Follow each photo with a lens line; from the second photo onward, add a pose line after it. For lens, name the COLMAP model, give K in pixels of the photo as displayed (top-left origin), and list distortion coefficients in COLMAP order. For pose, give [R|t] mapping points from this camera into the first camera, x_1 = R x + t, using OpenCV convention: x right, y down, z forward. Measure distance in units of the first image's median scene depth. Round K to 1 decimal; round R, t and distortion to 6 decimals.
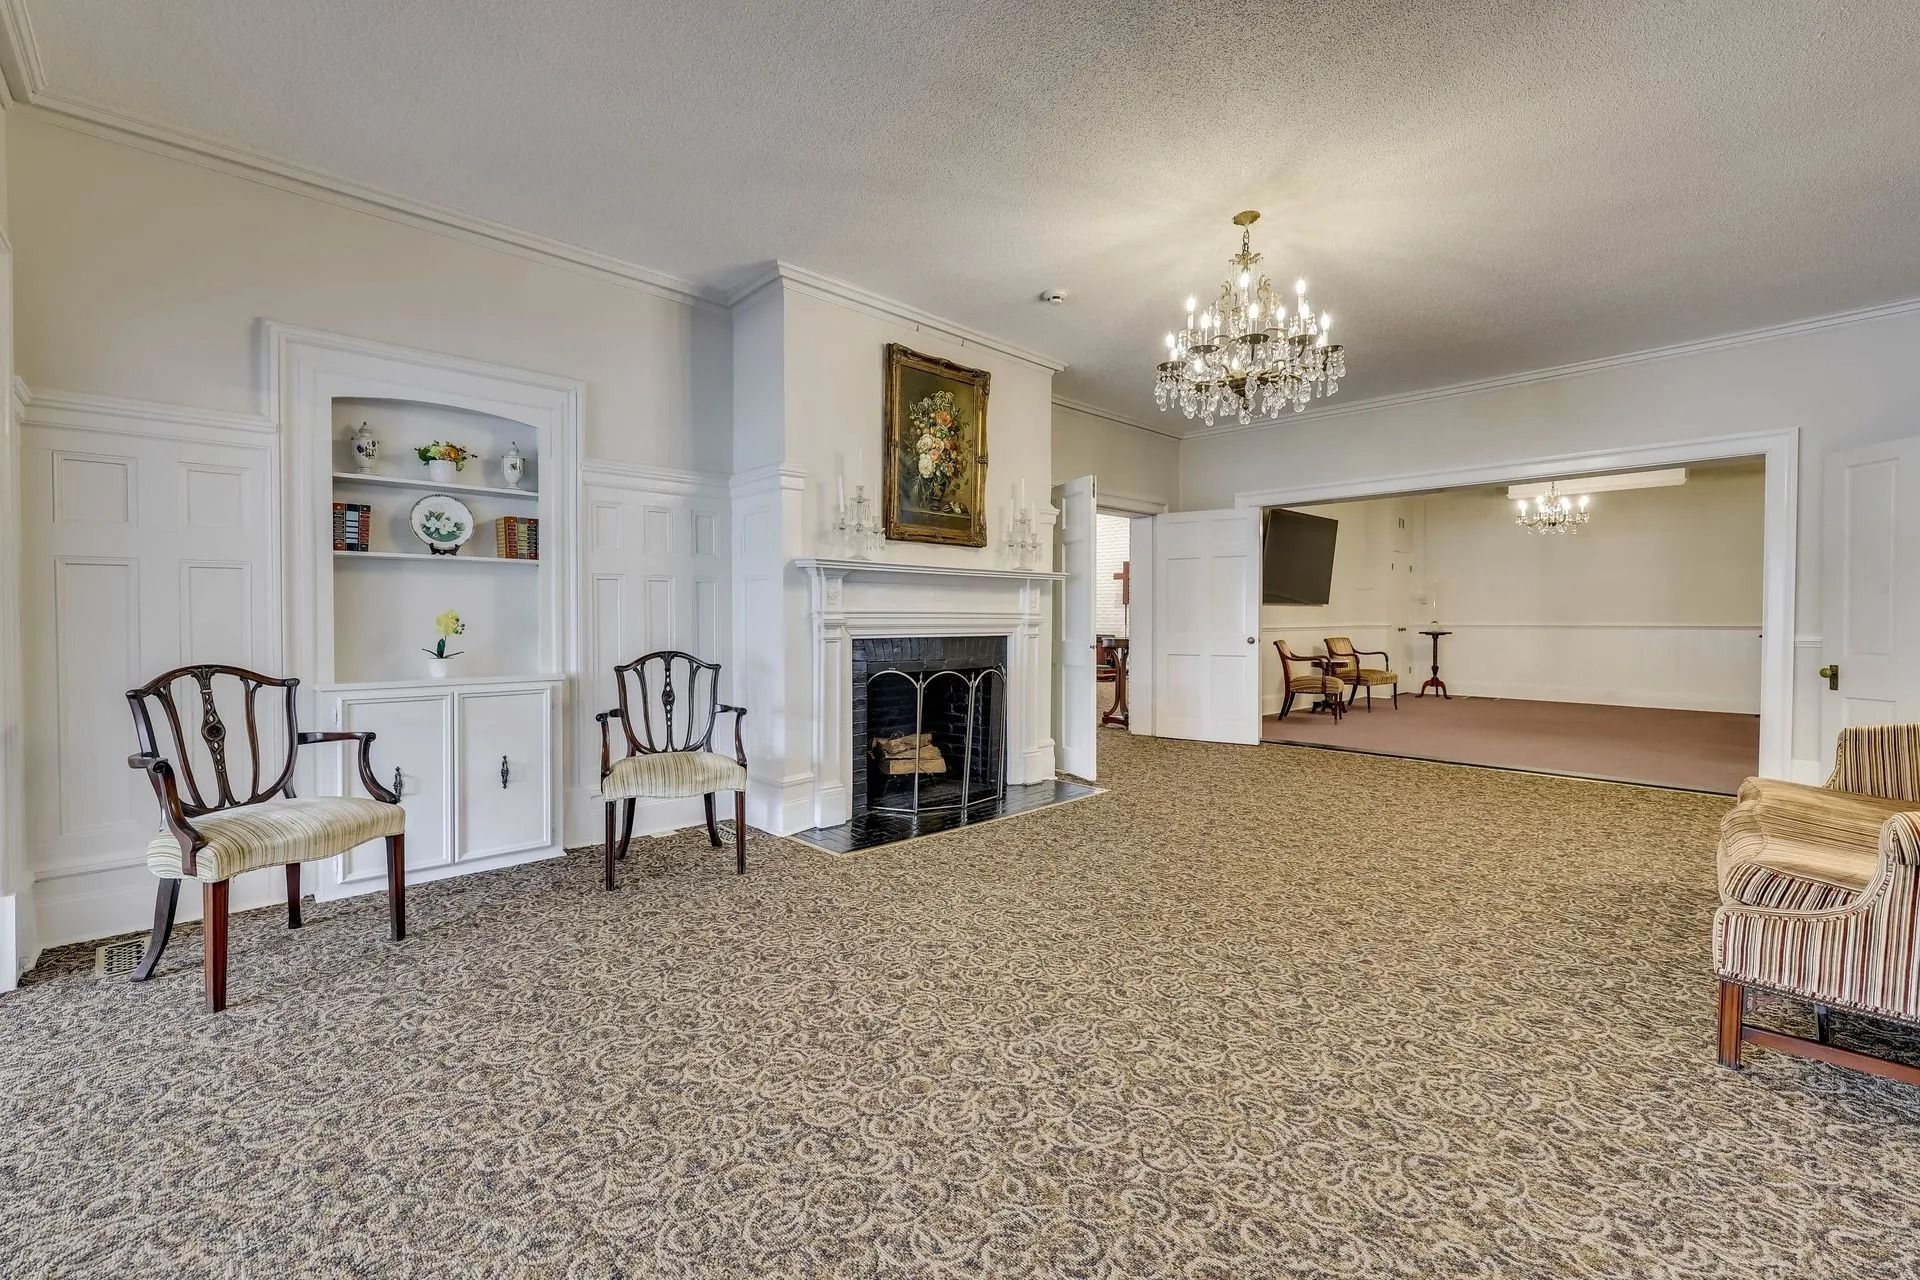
lens RADIAL K [[808.8, 0, 938.3], [0, 808.8, 629.1], [0, 0, 1]] dist [0.002314, -0.000280]
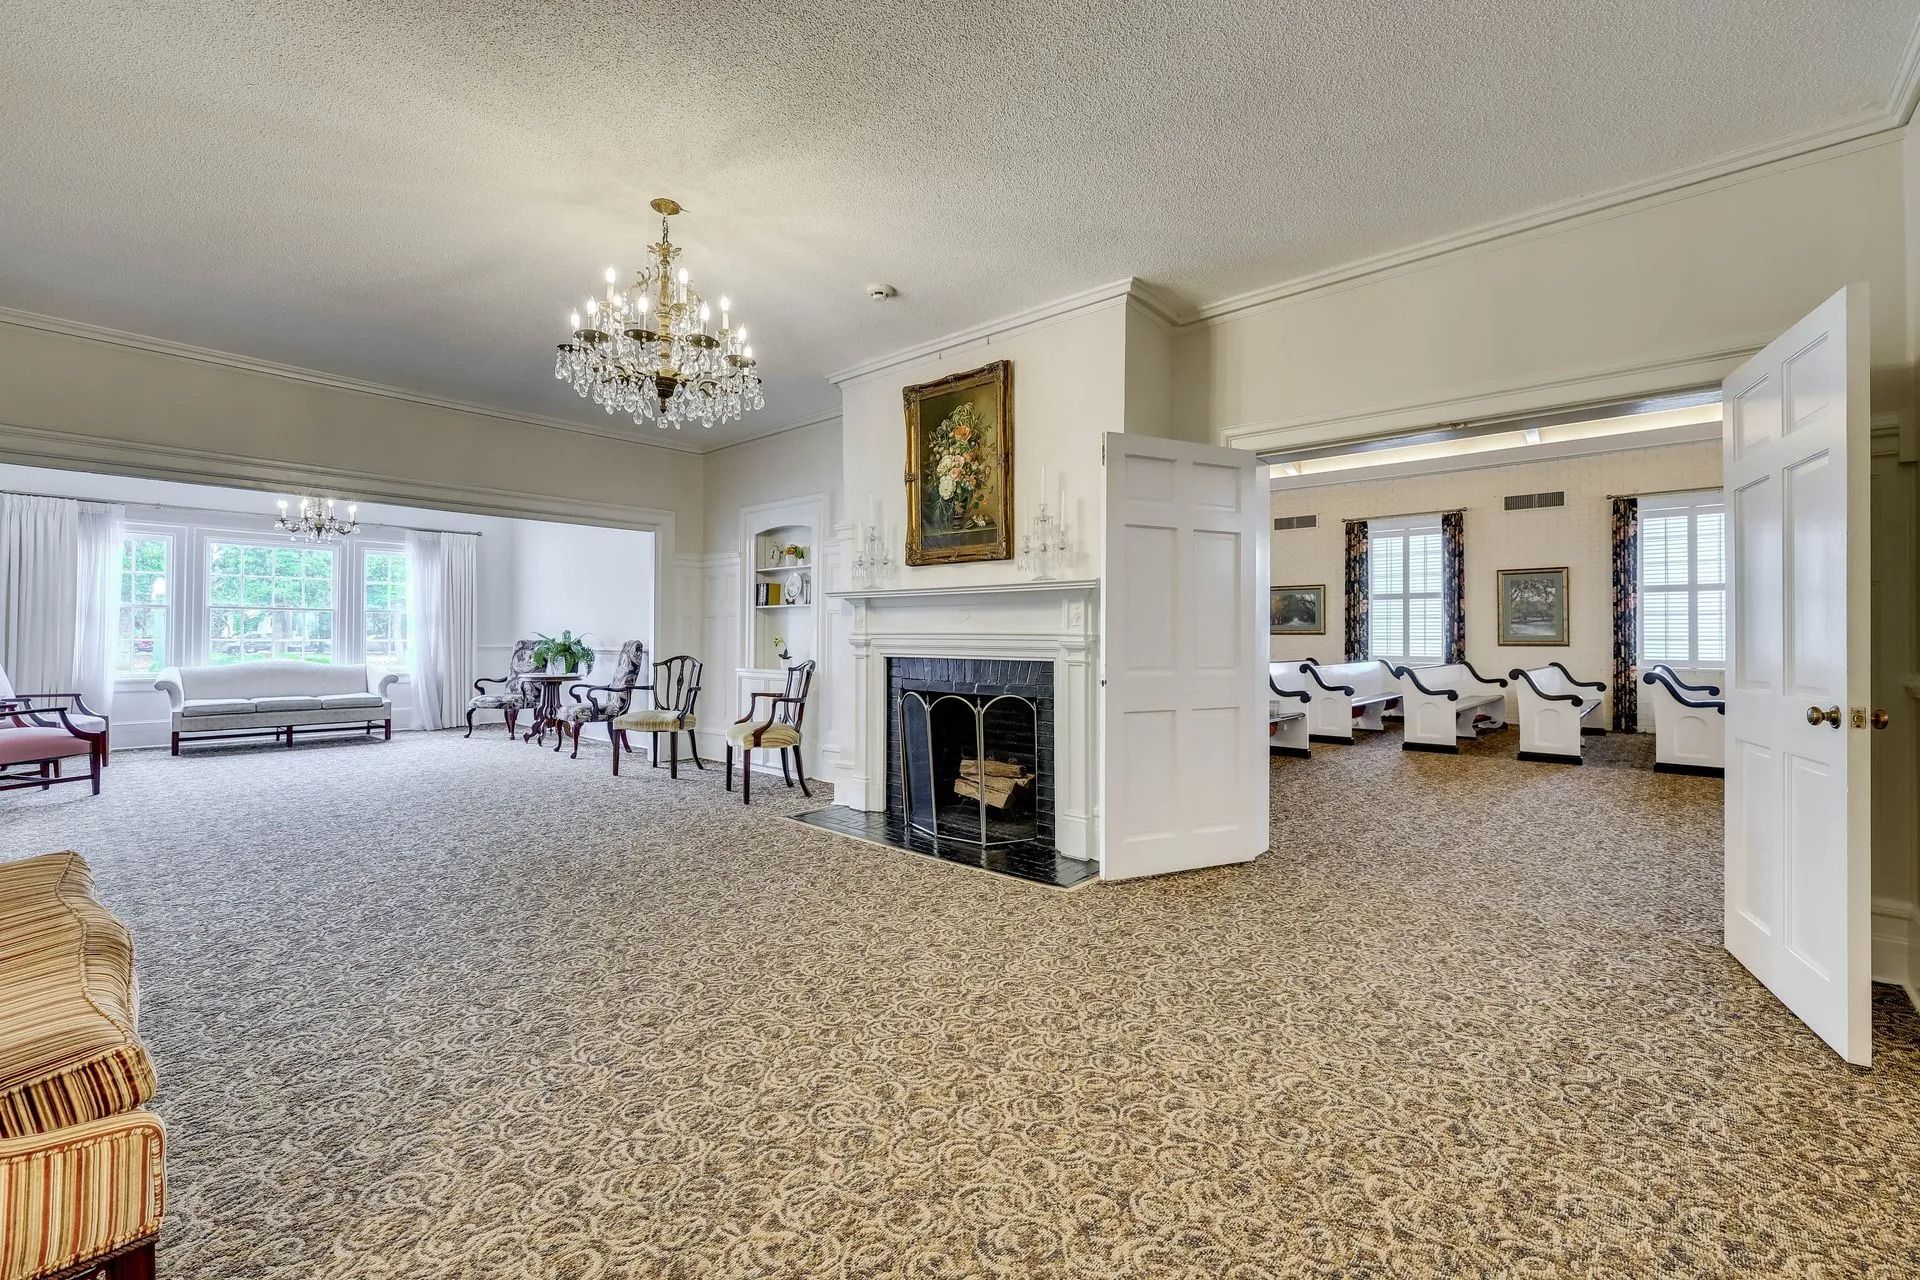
lens RADIAL K [[788.0, 0, 949.2], [0, 788.0, 634.2], [0, 0, 1]] dist [-0.000496, -0.000229]
pose [[0.096569, -0.004332, -0.995317, 1.095094], [-0.019737, 0.999786, -0.006267, -0.016003], [0.995131, 0.020250, 0.096462, 1.046099]]
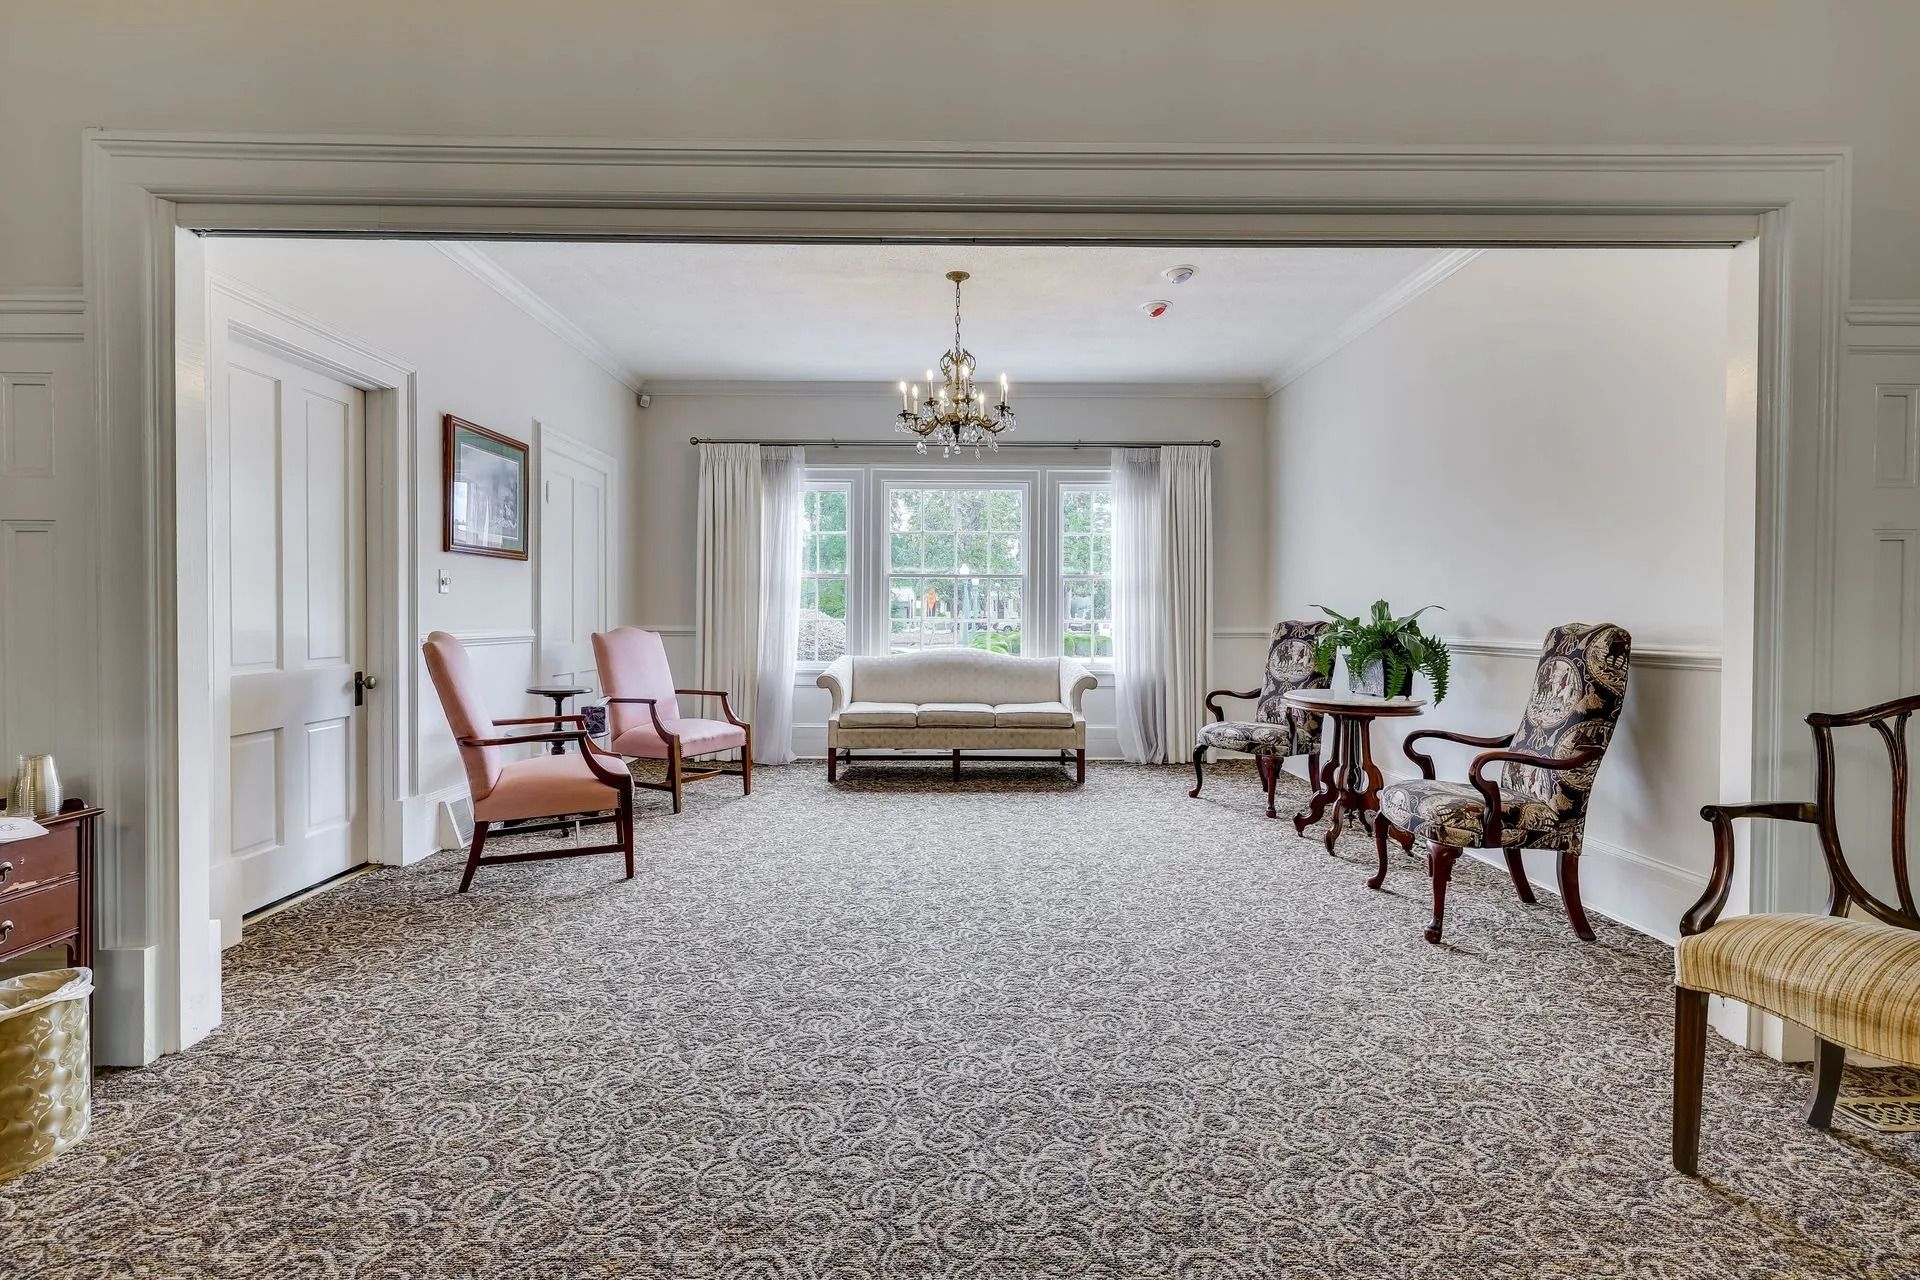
lens RADIAL K [[813.6, 0, 960.7], [0, 813.6, 627.6], [0, 0, 1]] dist [0.000751, 0.000088]
pose [[-0.685354, 0.008474, -0.728161, 0.290755], [-0.015354, 0.999542, 0.026084, -0.007648], [0.728048, 0.029057, -0.684910, 0.678754]]
